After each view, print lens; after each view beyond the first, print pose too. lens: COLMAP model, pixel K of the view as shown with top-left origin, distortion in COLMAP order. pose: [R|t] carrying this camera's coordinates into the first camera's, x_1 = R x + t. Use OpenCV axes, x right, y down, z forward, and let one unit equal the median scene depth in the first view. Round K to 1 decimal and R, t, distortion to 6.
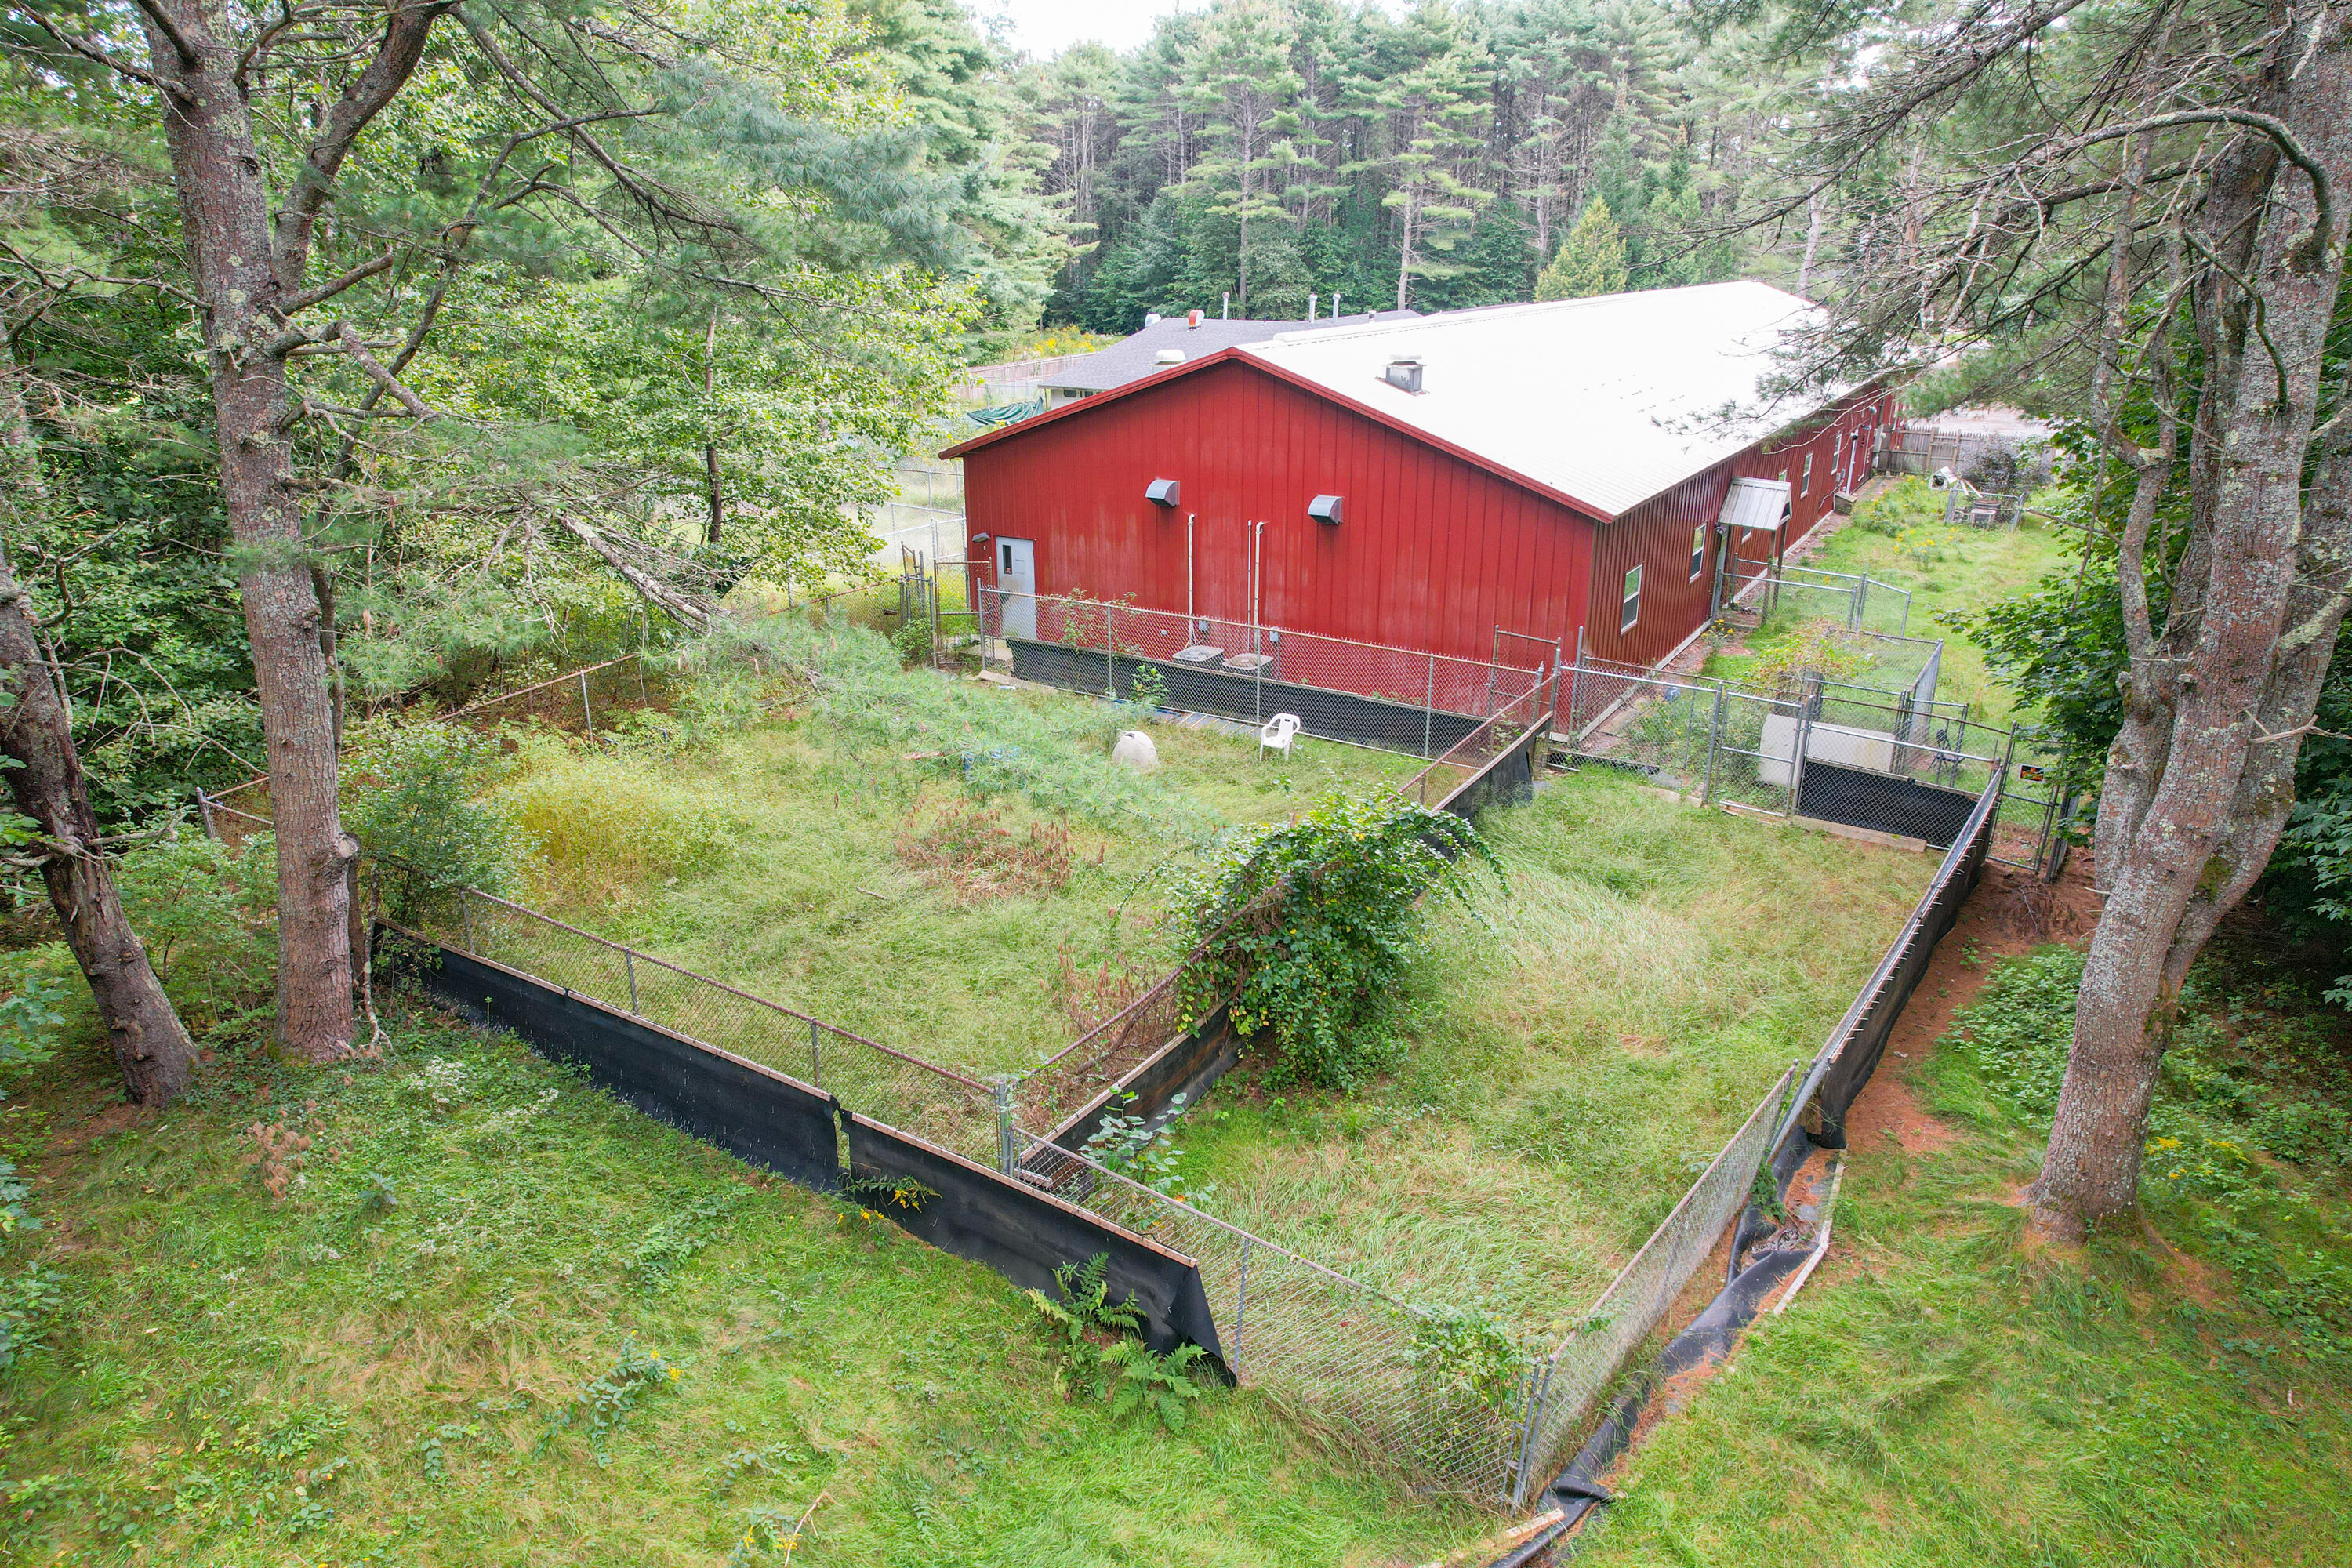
lens RADIAL K [[1476.1, 0, 1176.0], [0, 1476.1, 784.0], [0, 0, 1]] dist [-0.020237, -0.001724]
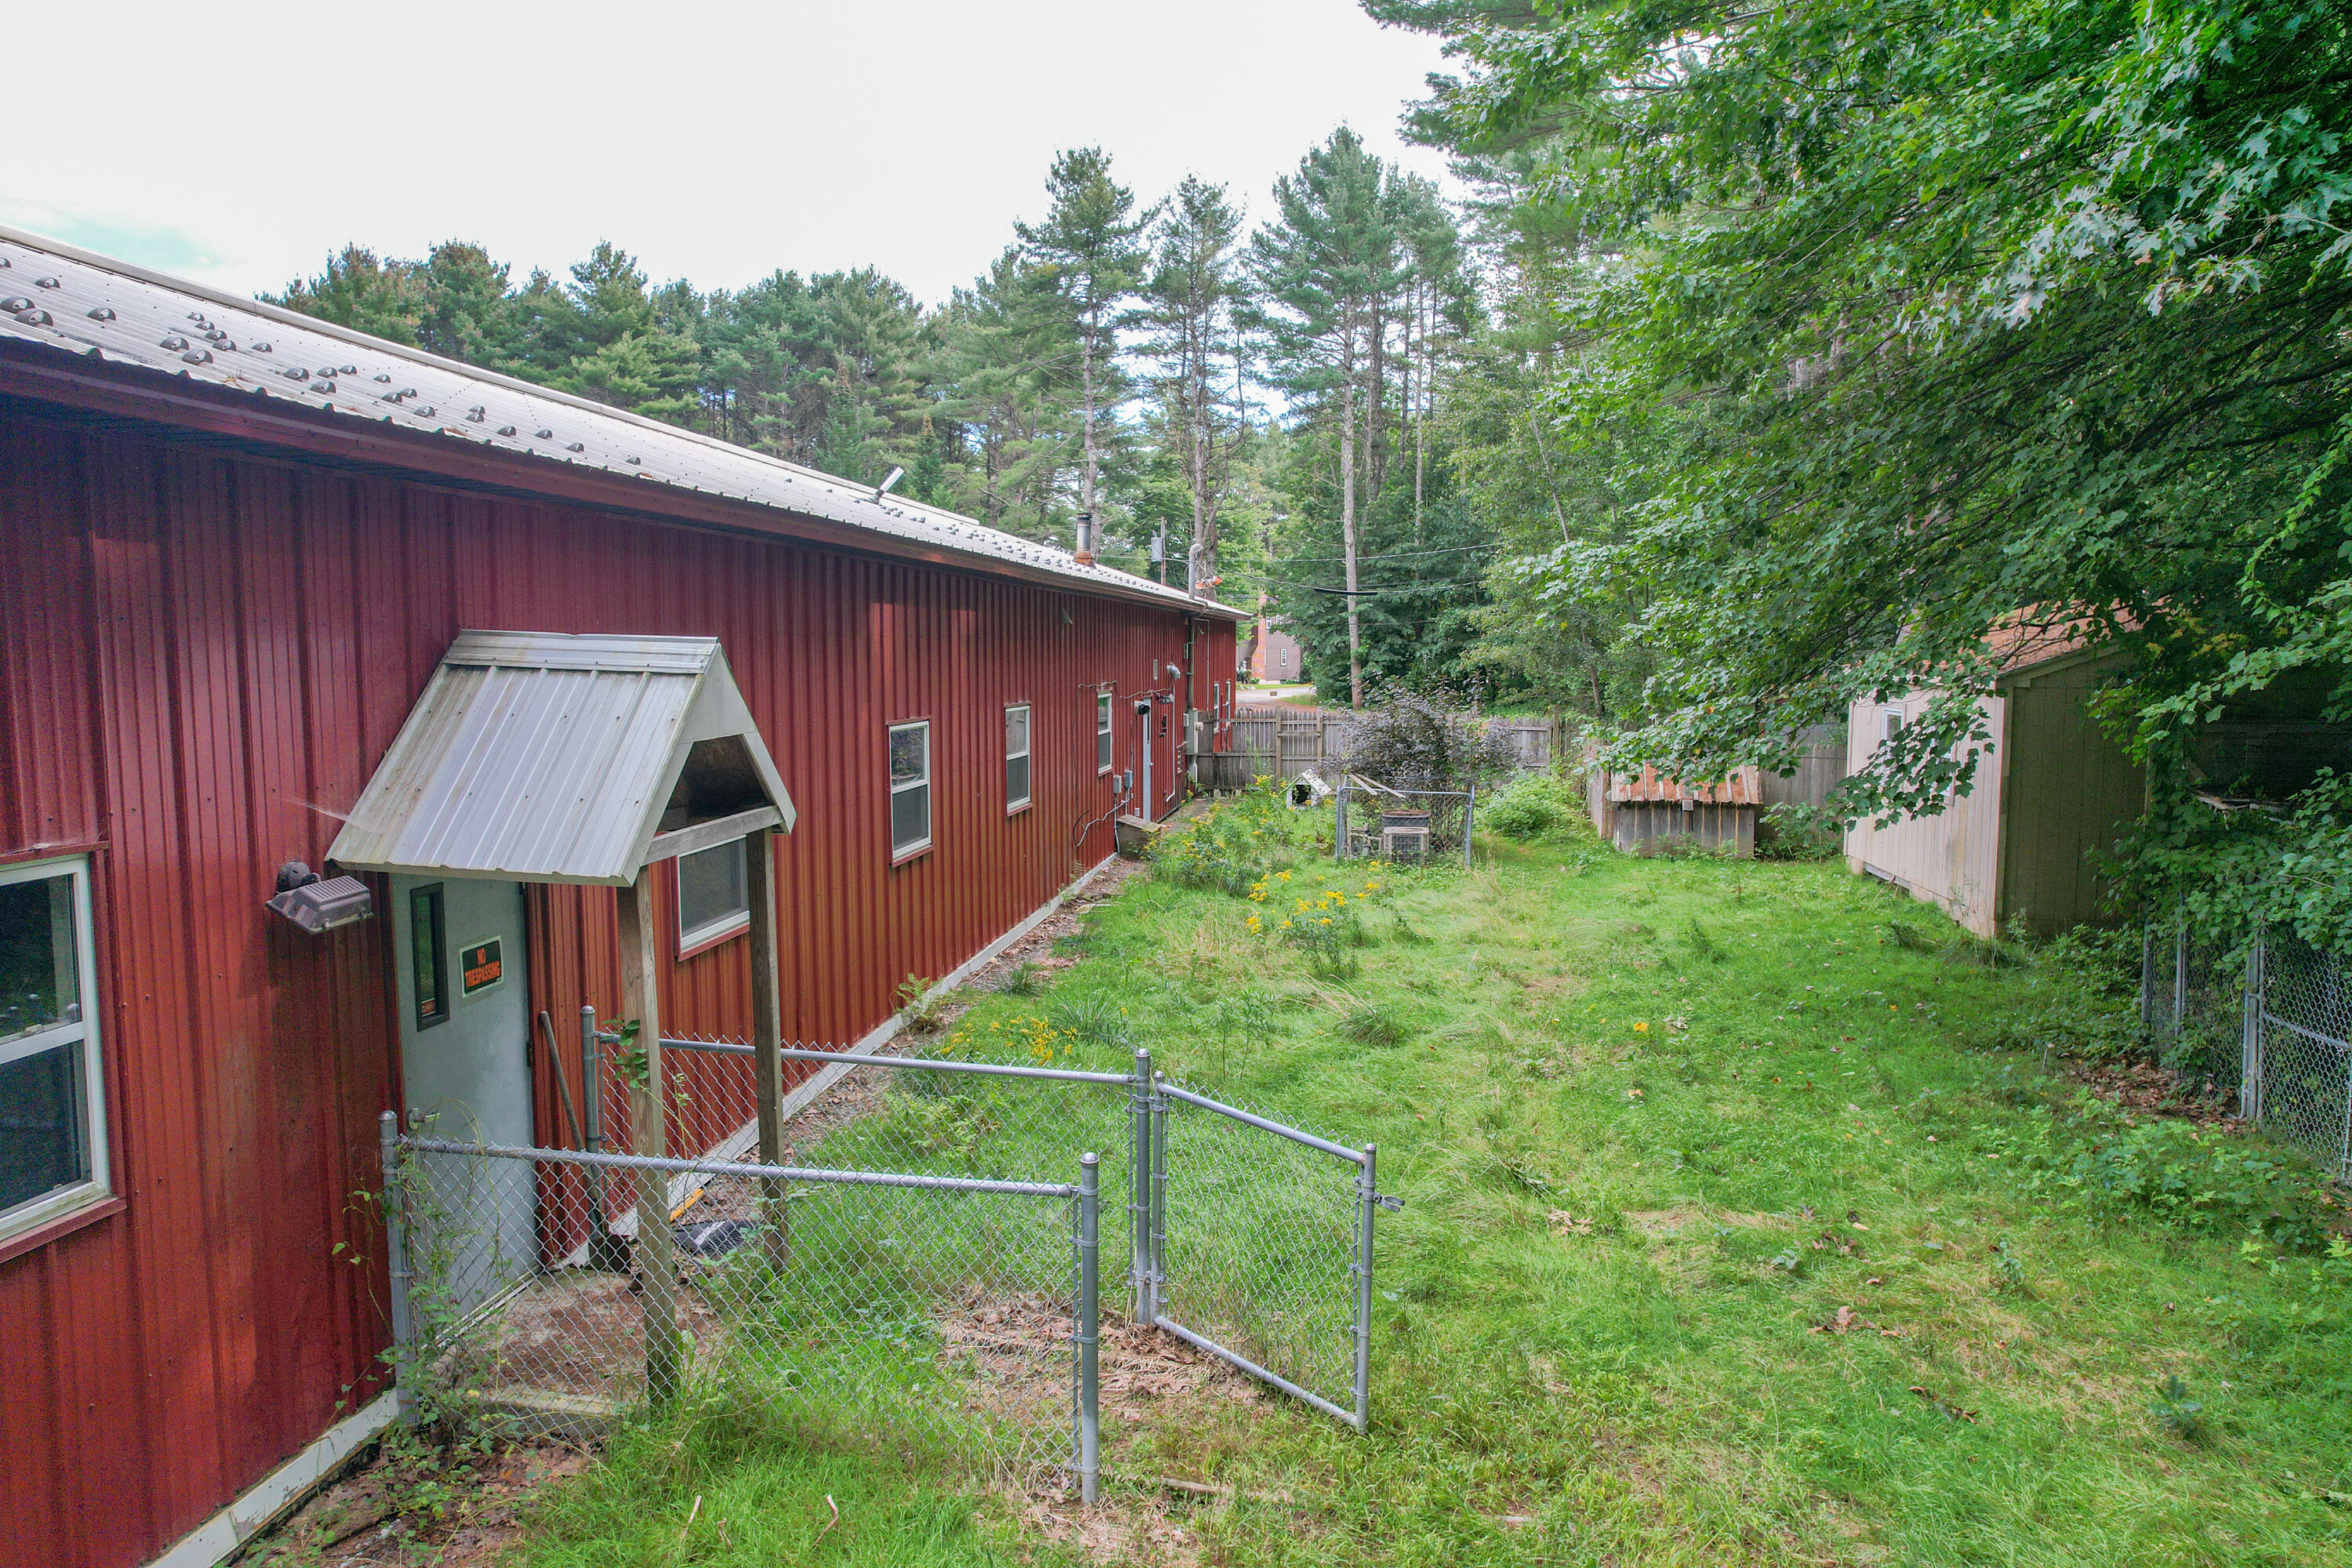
lens RADIAL K [[1498.6, 0, 1163.0], [0, 1498.6, 771.6], [0, 0, 1]] dist [-0.086099, 0.078713]
pose [[0.919725, -0.035486, 0.390956, 0.458237], [0.141010, 0.959302, -0.244654, -0.153207], [-0.366363, 0.280144, 0.887298, 0.939435]]
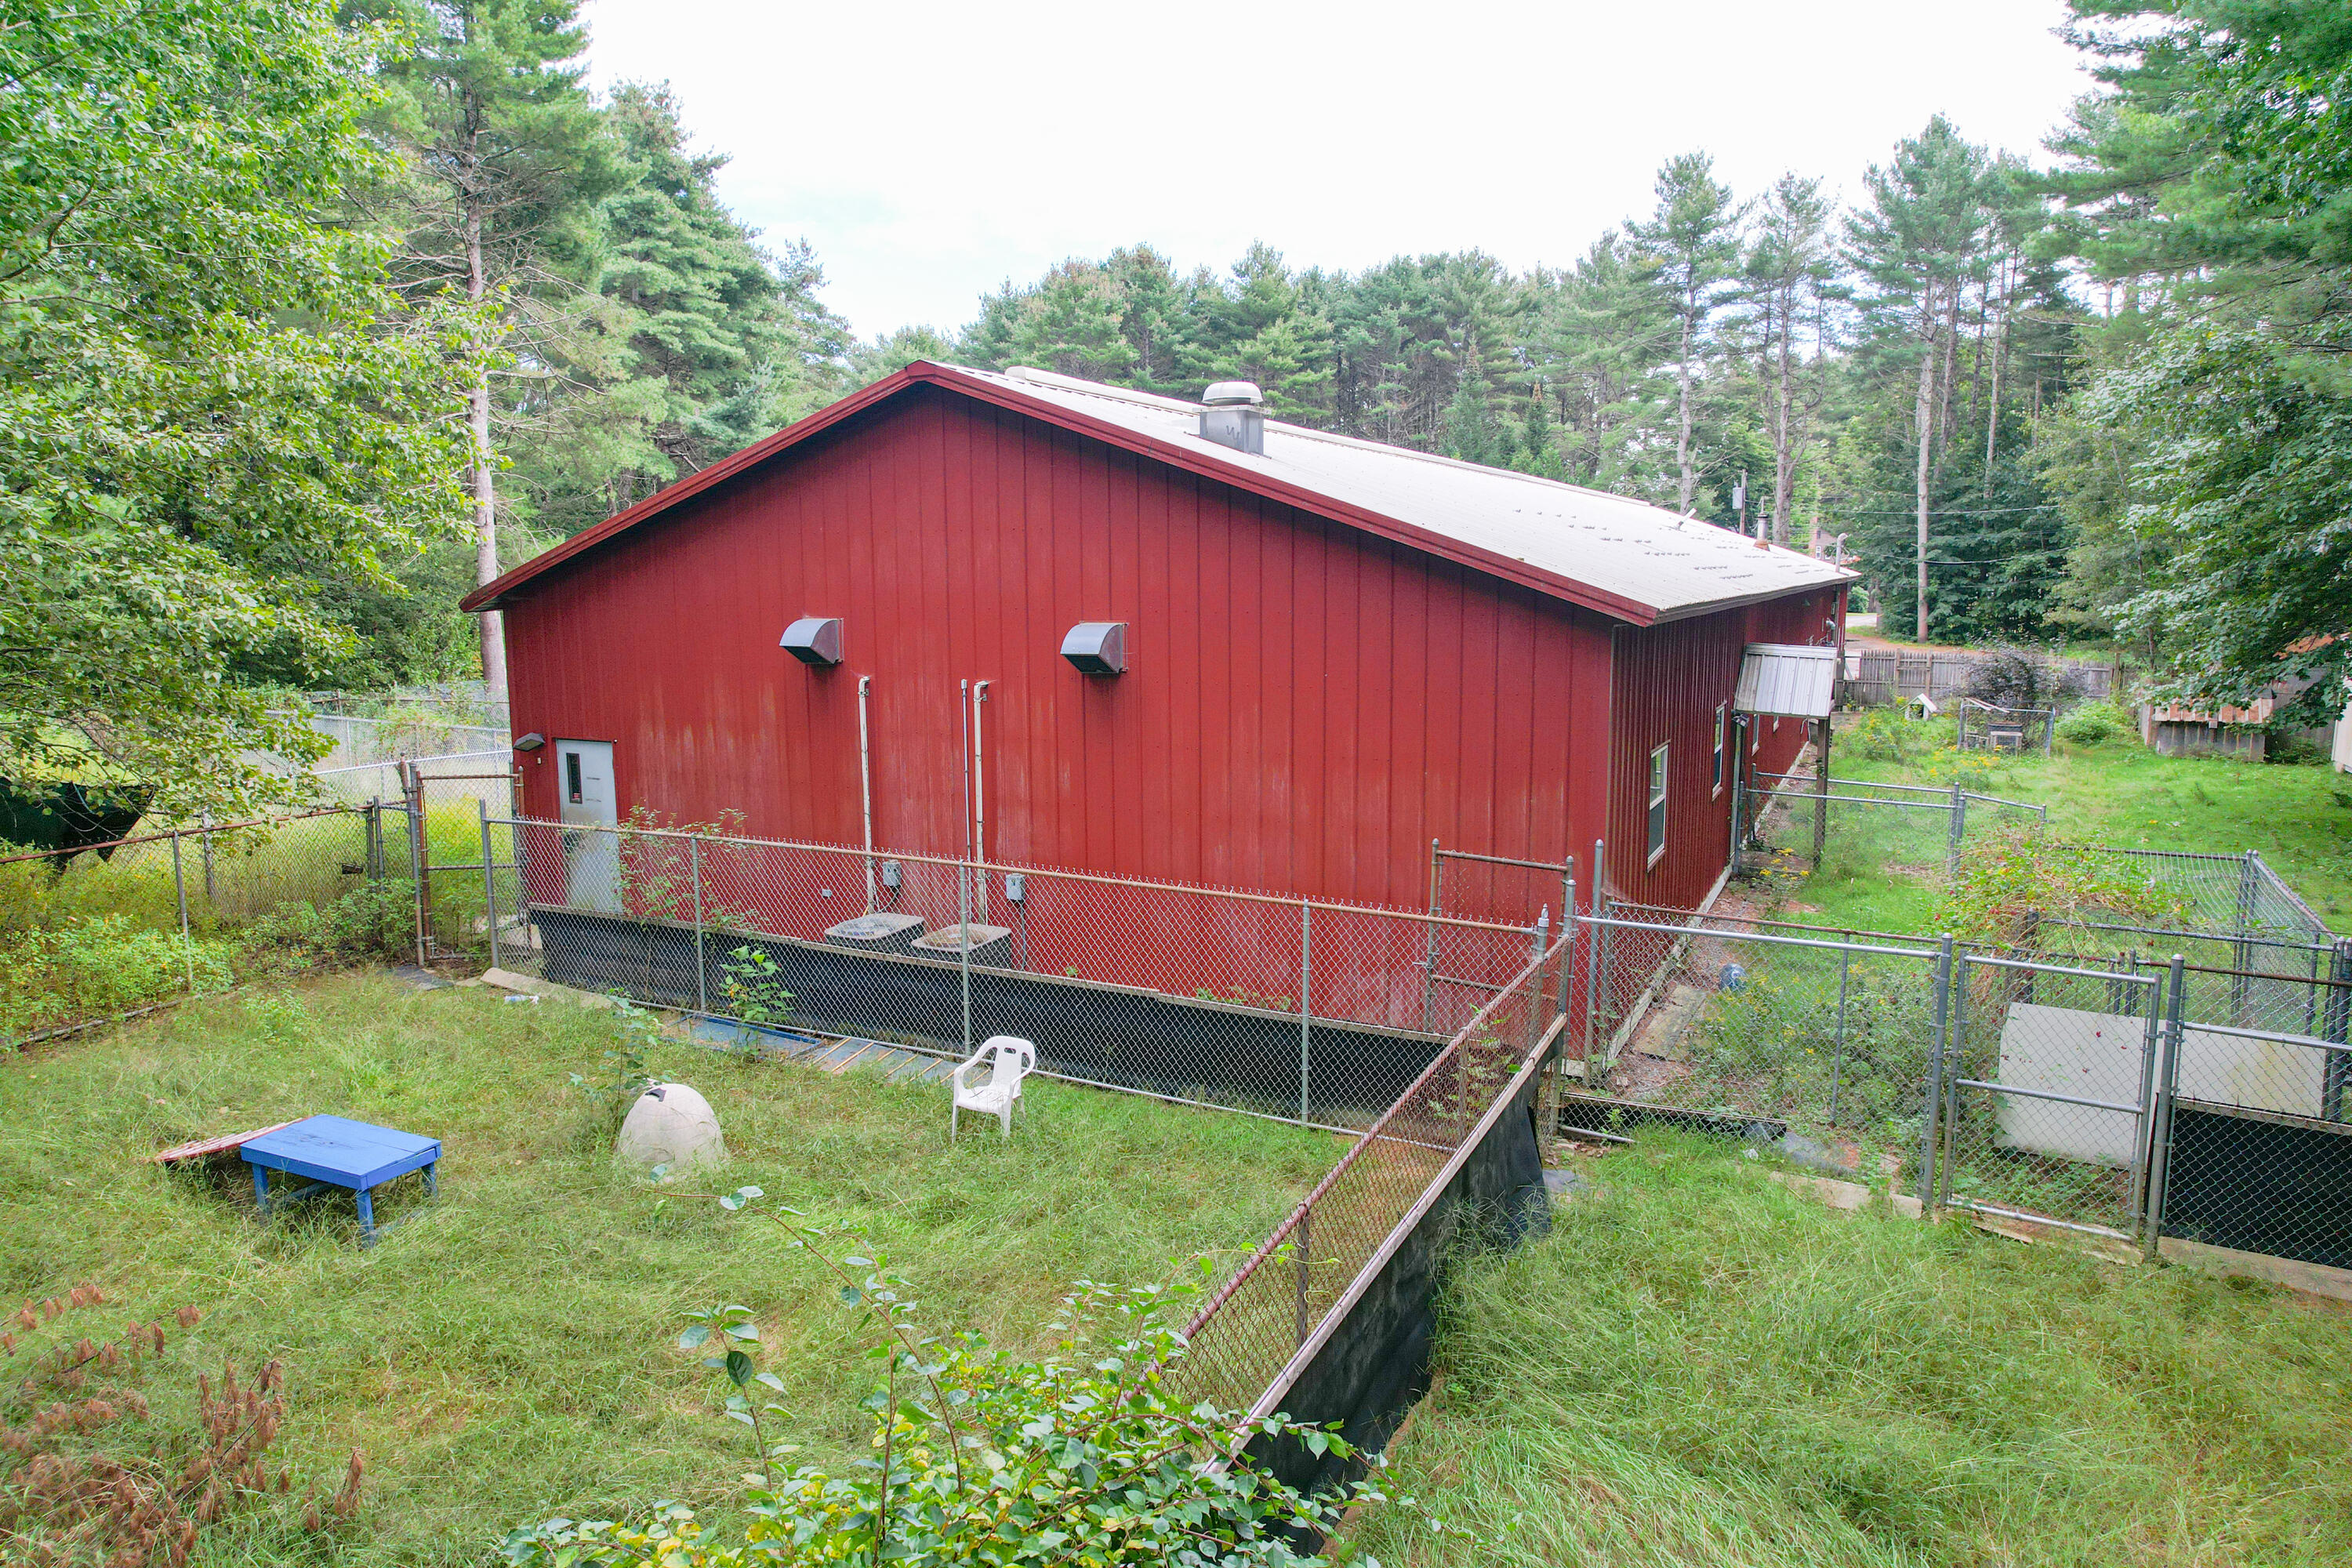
lens RADIAL K [[1498.6, 0, 1163.0], [0, 1498.6, 771.6], [0, 0, 1]] dist [-0.086099, 0.078713]
pose [[0.996542, -0.013921, 0.081920, 0.078262], [0.031435, 0.975756, -0.216590, -0.022901], [-0.076919, 0.218416, 0.972819, 0.463723]]
